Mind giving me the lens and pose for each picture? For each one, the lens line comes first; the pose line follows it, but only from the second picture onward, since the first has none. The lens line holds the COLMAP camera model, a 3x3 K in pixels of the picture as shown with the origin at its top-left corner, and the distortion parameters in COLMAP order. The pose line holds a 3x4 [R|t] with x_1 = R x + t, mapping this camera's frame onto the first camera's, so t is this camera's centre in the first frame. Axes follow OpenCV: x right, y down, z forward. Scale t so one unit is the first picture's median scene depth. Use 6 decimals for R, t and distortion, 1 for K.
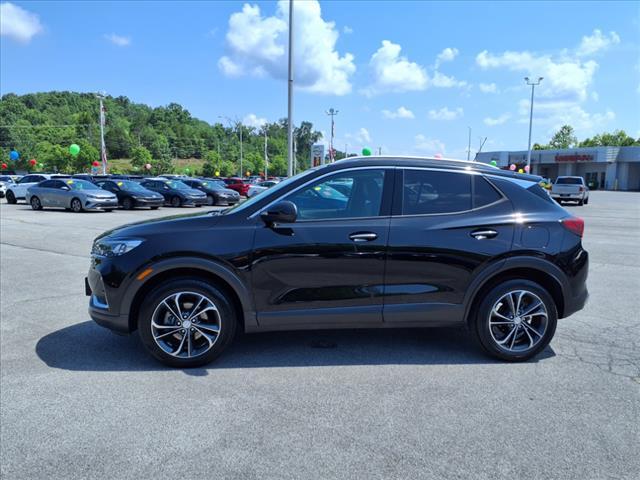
lens RADIAL K [[515.7, 0, 319.8], [0, 515.7, 260.2], [0, 0, 1]] dist [0.004157, -0.010614]
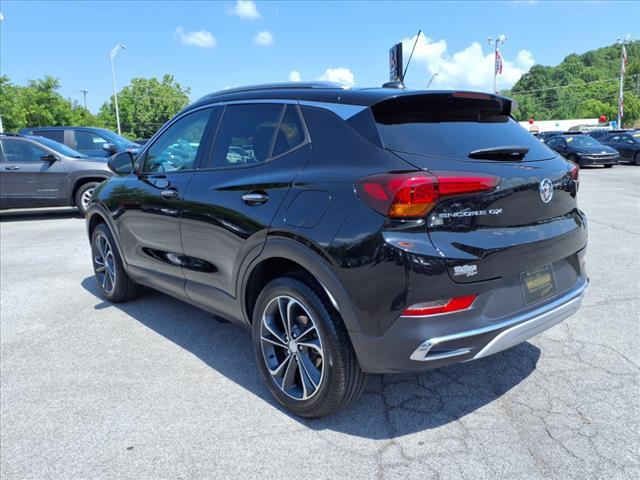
lens RADIAL K [[527.3, 0, 326.9], [0, 527.3, 239.4], [0, 0, 1]] dist [0.010927, -0.008972]
pose [[0.558584, 0.113205, -0.821686, 0.163563], [-0.084980, 0.993240, 0.079071, -0.010371], [0.825083, 0.025659, 0.564428, 0.126396]]
